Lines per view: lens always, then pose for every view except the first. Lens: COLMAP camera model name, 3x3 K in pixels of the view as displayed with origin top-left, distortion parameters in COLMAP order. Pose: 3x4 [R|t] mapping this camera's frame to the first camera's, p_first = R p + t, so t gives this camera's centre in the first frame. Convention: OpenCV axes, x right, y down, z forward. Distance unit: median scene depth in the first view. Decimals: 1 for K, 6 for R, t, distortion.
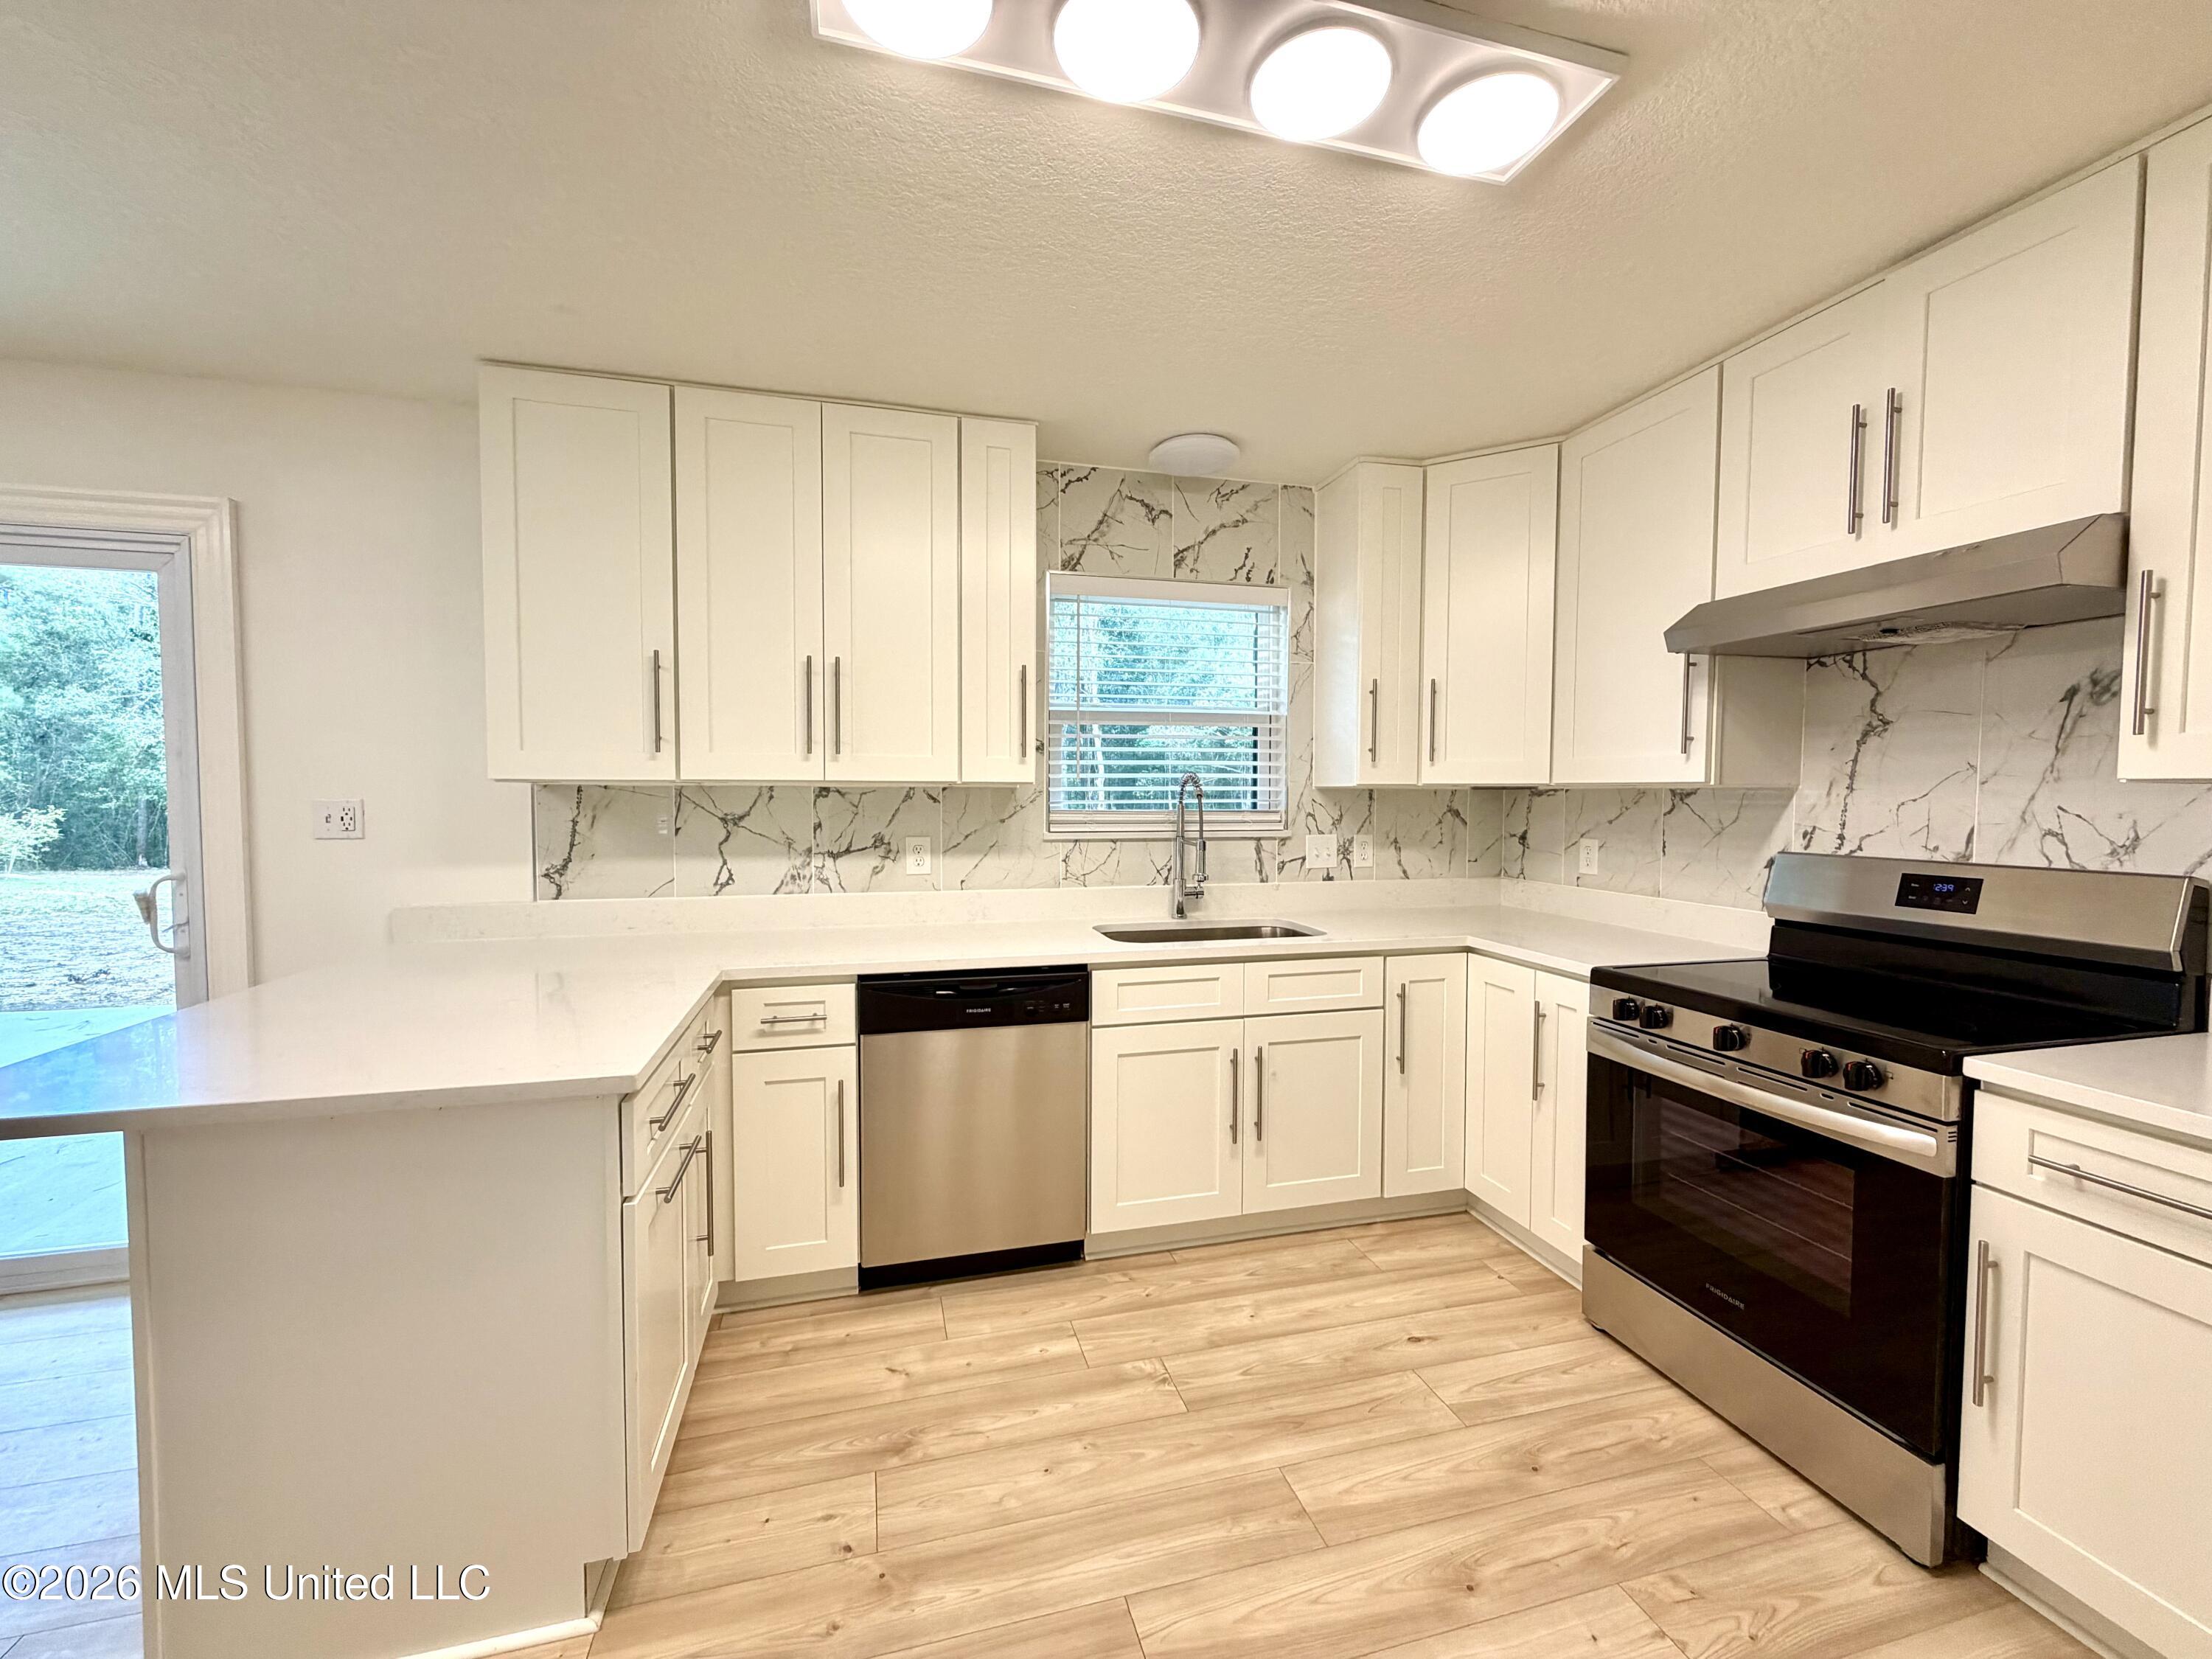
lens RADIAL K [[879.3, 0, 1099.5], [0, 879.3, 832.2], [0, 0, 1]] dist [0.000831, -0.000006]
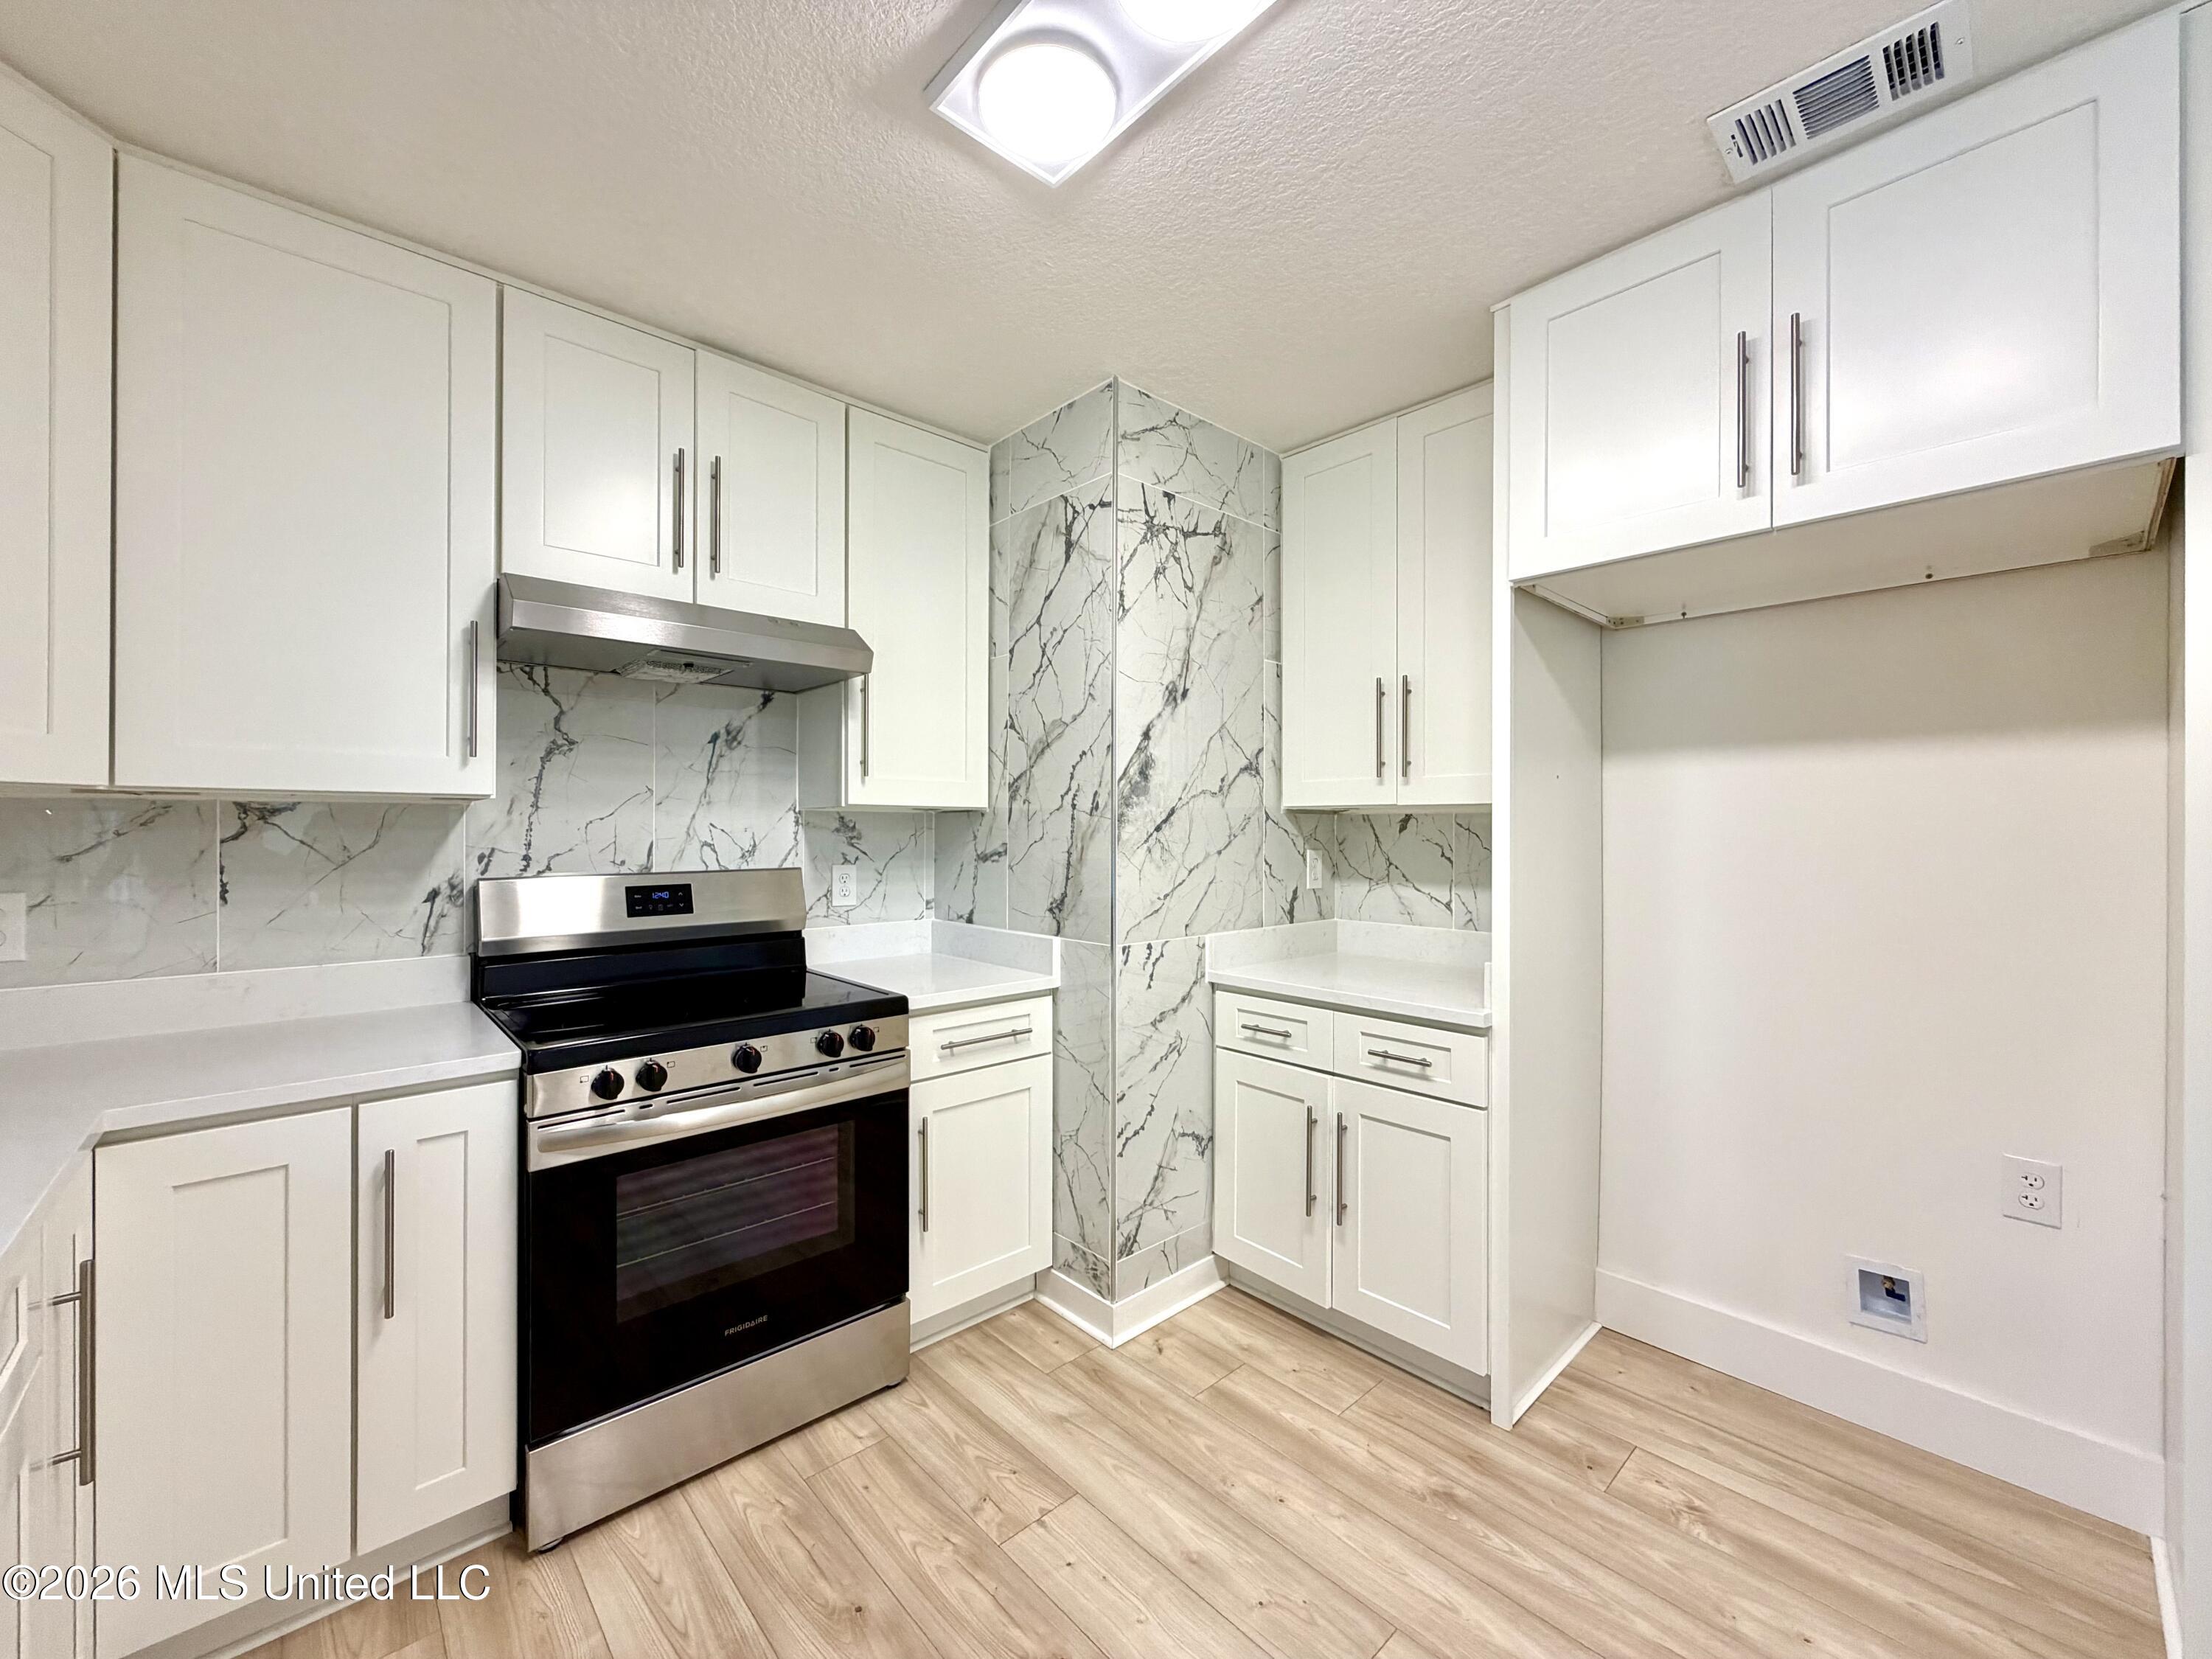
lens RADIAL K [[879.3, 0, 1100.1], [0, 879.3, 829.5], [0, 0, 1]] dist [0.000831, -0.000006]
pose [[-0.456096, -0.004569, 0.889919, -0.311103], [0.037968, 0.998976, 0.024588, -0.028183], [-0.889120, 0.045003, -0.455456, 1.004651]]
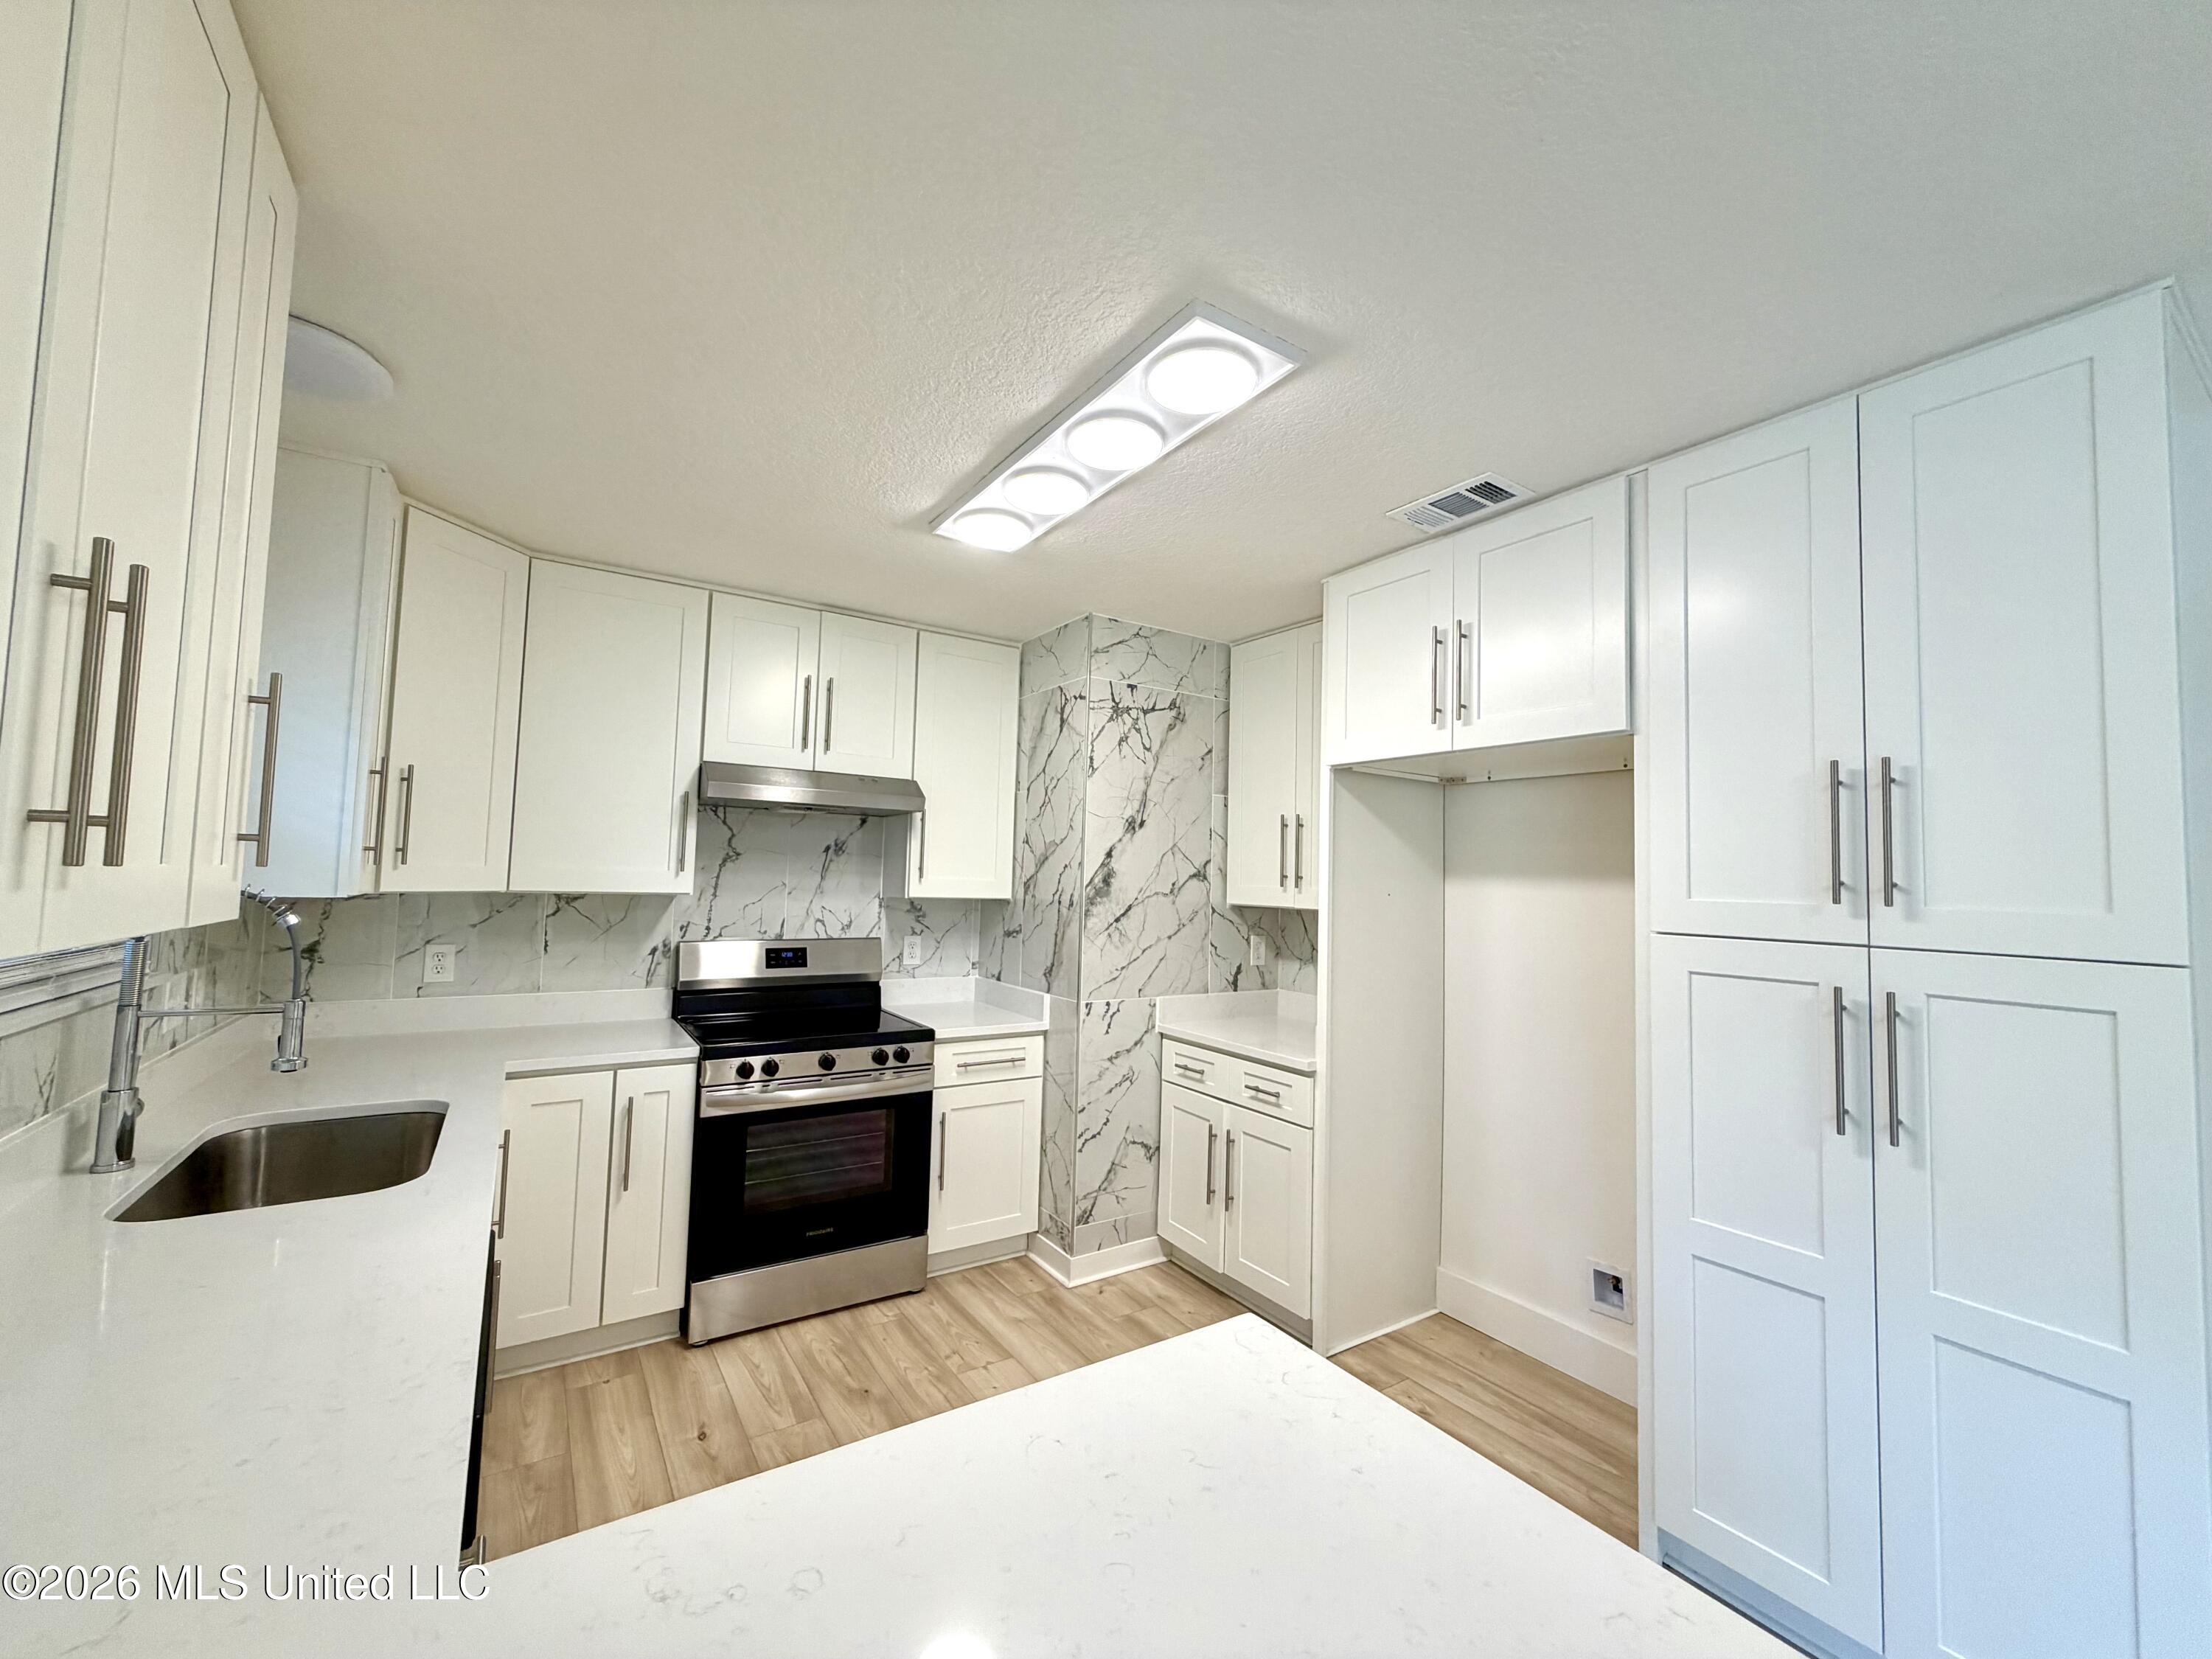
lens RADIAL K [[879.3, 0, 1100.4], [0, 879.3, 831.4], [0, 0, 1]] dist [0.000831, -0.000006]
pose [[-0.310215, 0.040599, 0.949799, -0.883380], [0.015876, 0.999170, -0.037524, -0.104157], [-0.950534, 0.003438, -0.310602, 0.947003]]
